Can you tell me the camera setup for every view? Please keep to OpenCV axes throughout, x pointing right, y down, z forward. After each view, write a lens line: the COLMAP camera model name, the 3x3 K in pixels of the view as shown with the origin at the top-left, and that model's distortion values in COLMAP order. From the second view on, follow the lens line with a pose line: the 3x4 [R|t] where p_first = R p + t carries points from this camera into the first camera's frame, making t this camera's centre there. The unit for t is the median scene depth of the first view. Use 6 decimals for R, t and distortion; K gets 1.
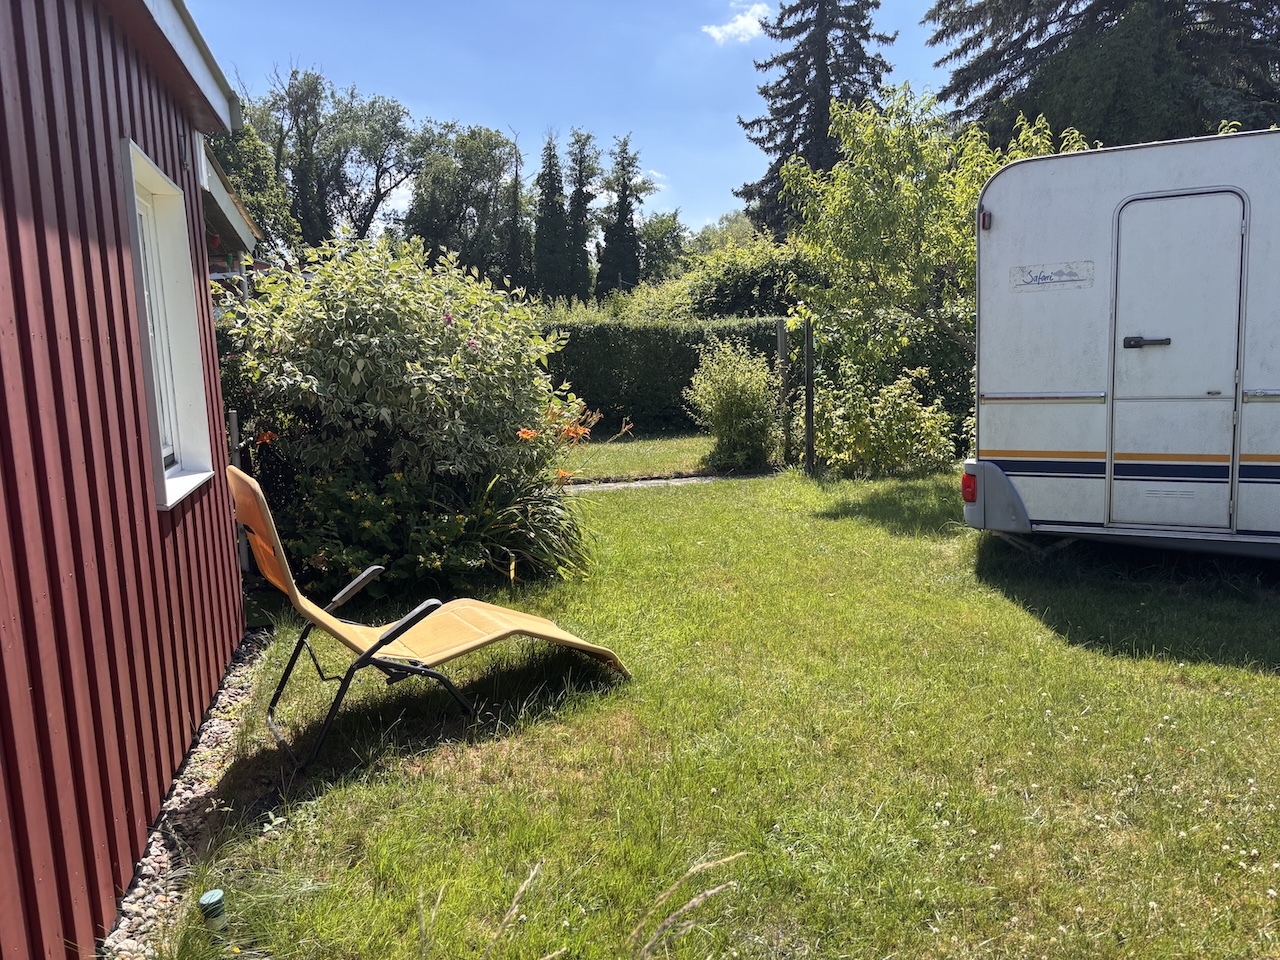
lens RADIAL K [[966.5, 0, 642.9], [0, 966.5, 474.7], [0, 0, 1]] dist [0.050078, -0.057963]
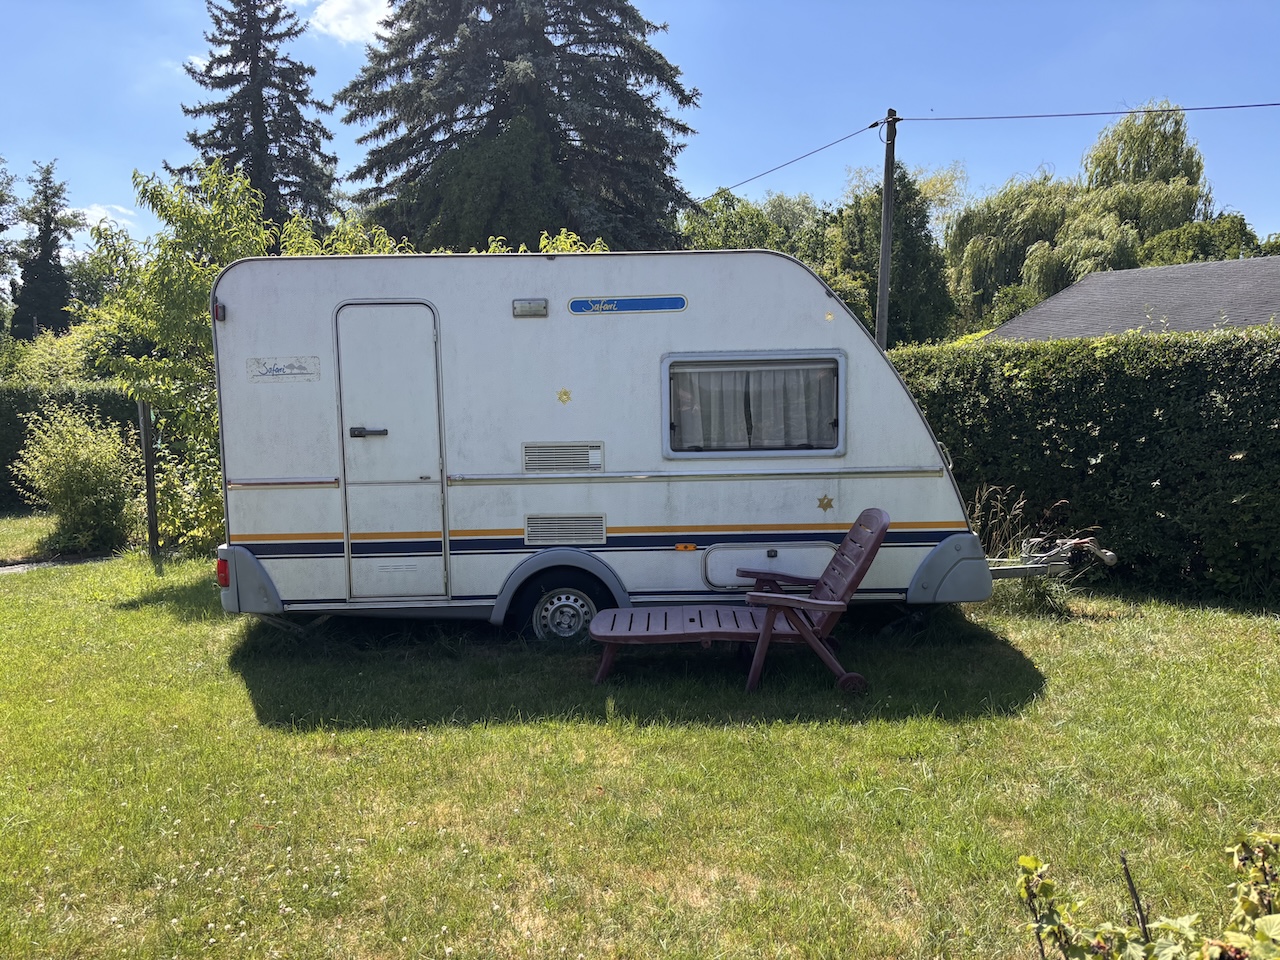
lens RADIAL K [[966.5, 0, 637.6], [0, 966.5, 479.2], [0, 0, 1]] dist [0.050078, -0.057963]
pose [[0.873643, -0.019990, 0.486156, 0.105267], [0.047212, 0.997924, -0.043809, -0.008761], [-0.484271, 0.061226, 0.872773, -0.043607]]
